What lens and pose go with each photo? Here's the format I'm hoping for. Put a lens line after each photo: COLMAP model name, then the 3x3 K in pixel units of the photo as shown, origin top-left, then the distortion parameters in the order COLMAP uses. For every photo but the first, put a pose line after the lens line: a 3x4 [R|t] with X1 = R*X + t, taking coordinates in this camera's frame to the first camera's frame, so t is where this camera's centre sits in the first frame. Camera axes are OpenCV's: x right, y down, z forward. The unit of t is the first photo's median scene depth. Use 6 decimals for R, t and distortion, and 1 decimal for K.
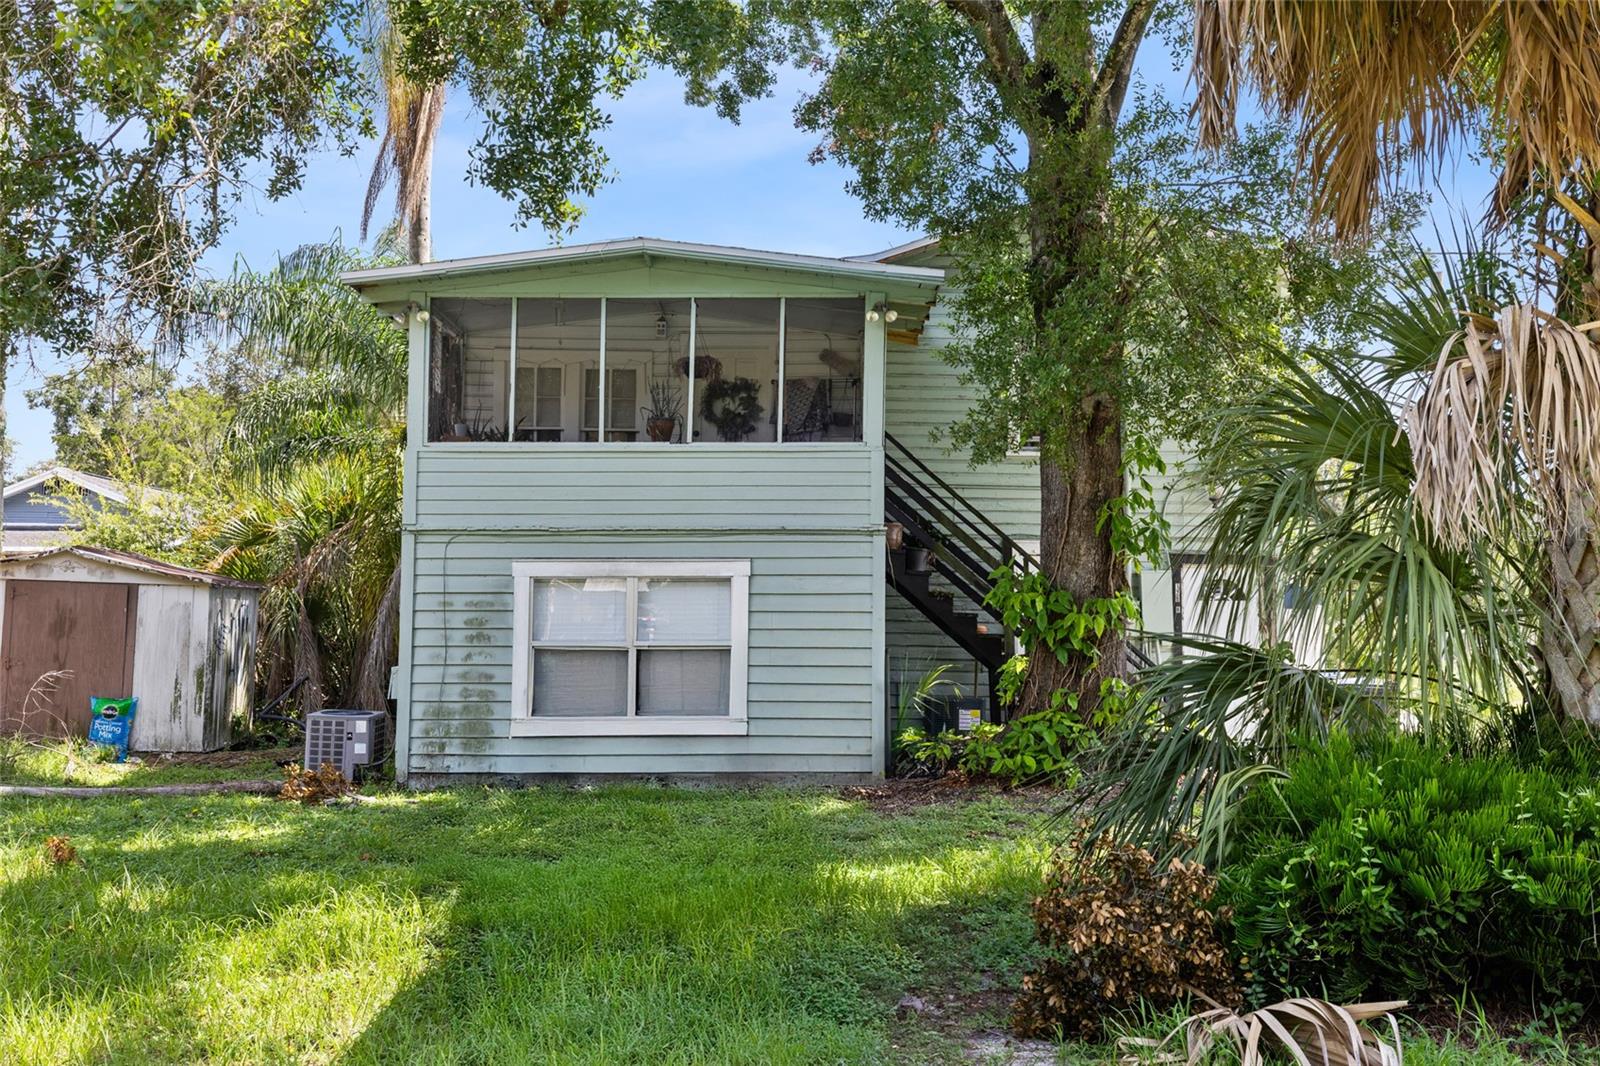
lens RADIAL K [[1536.2, 0, 792.6], [0, 1536.2, 533.7], [0, 0, 1]] dist [0.034724, 0.000000]
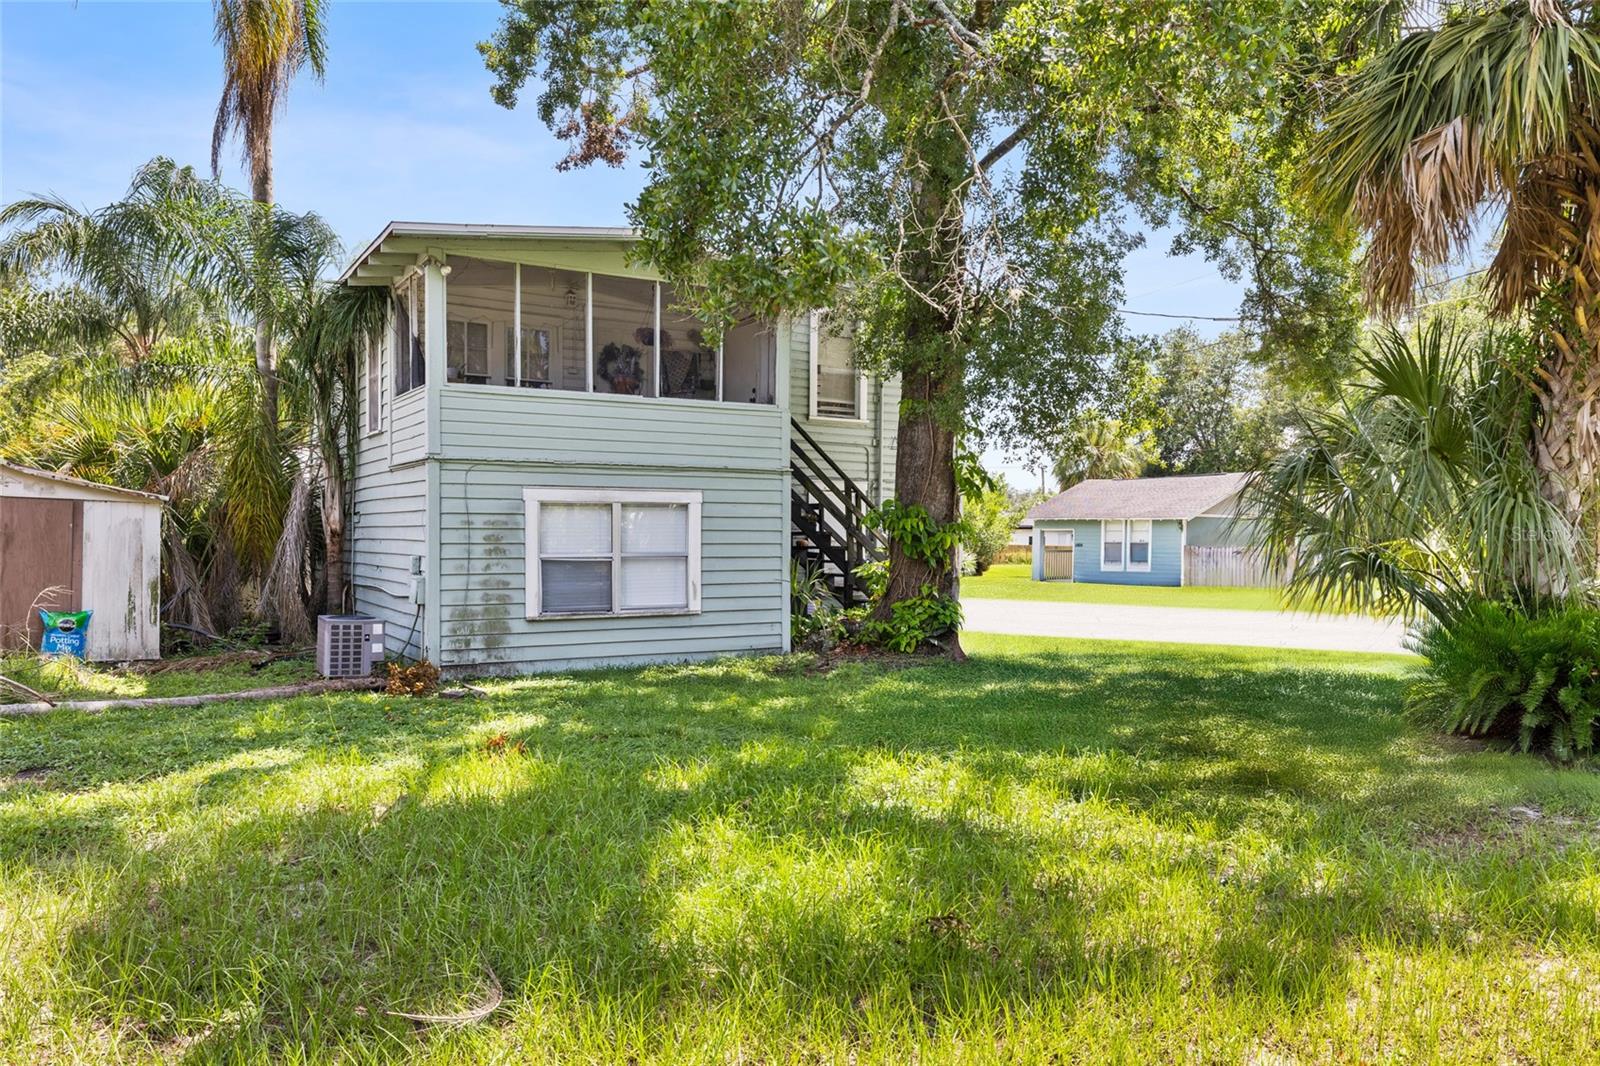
lens RADIAL K [[1133.0, 0, 799.4], [0, 1133.0, 577.8], [0, 0, 1]] dist [-0.003477, -0.000763]
pose [[0.853483, -0.018808, 0.520781, -0.452550], [-0.031950, 0.995580, 0.088318, 0.002987], [-0.520140, -0.092017, 0.849110, 0.126515]]
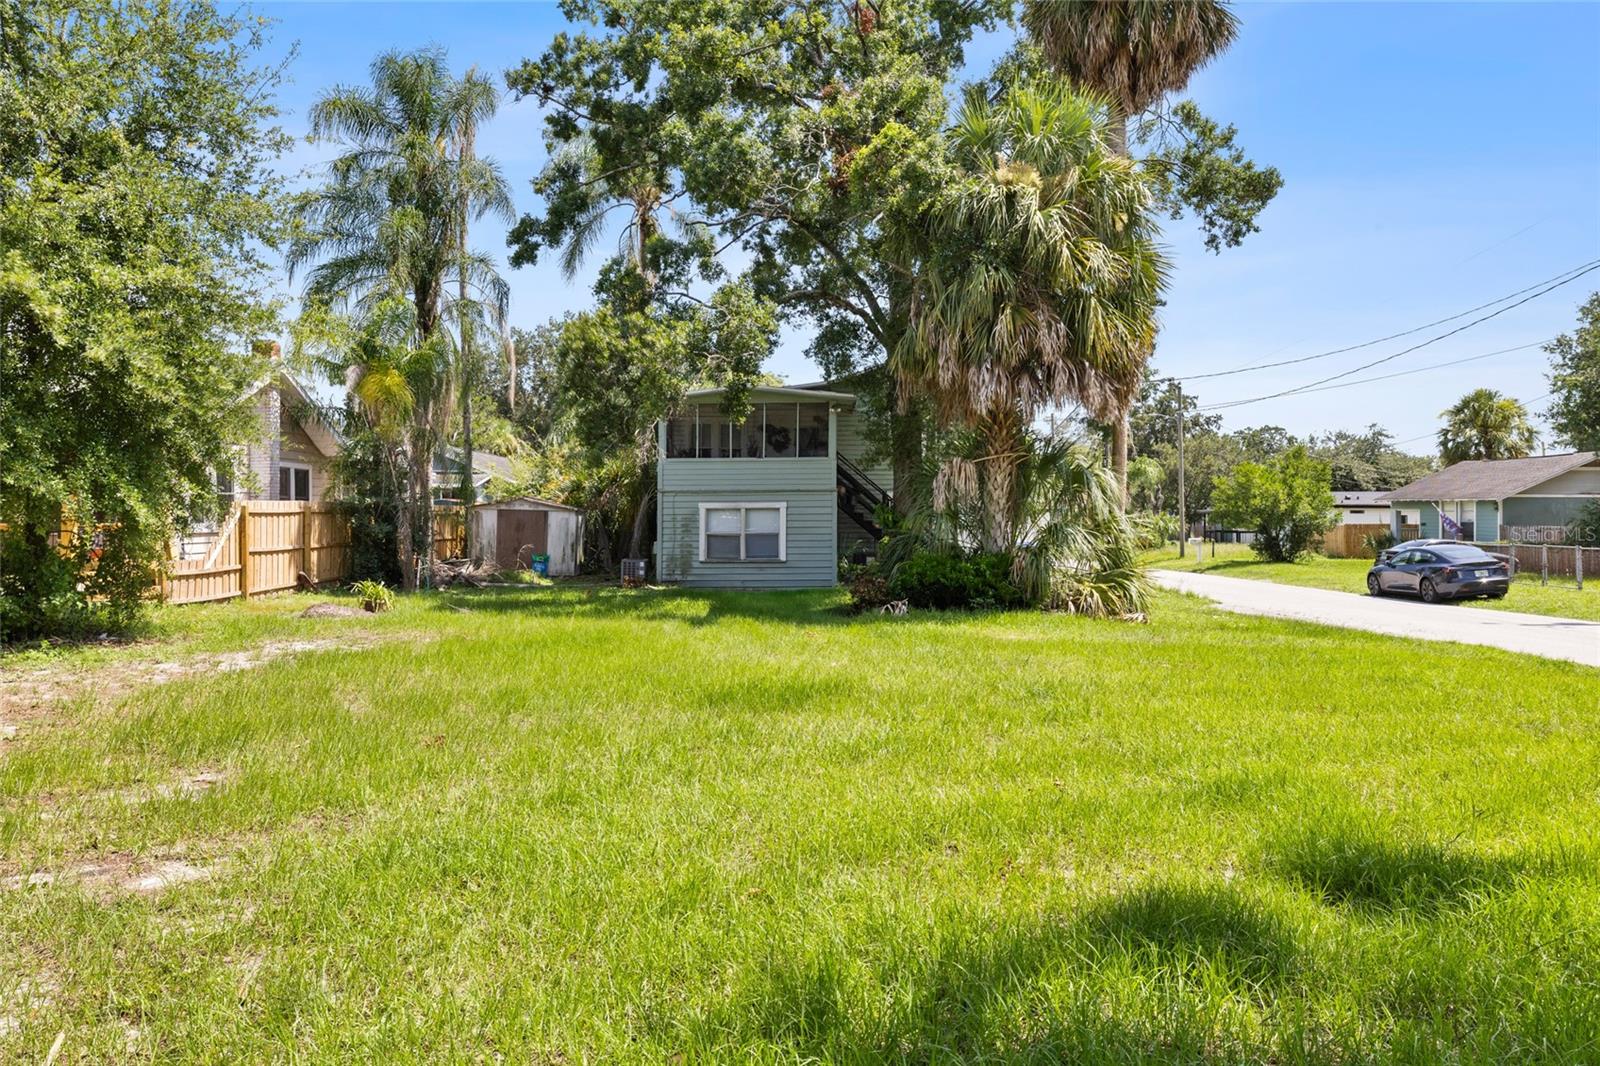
lens RADIAL K [[1133.0, 0, 803.4], [0, 1133.0, 522.6], [0, 0, 1]] dist [-0.003477, -0.000763]
pose [[0.999947, -0.007271, -0.007254, 0.015687], [0.007734, 0.997791, 0.065985, -0.075410], [0.006758, -0.066038, 0.997794, -0.966112]]
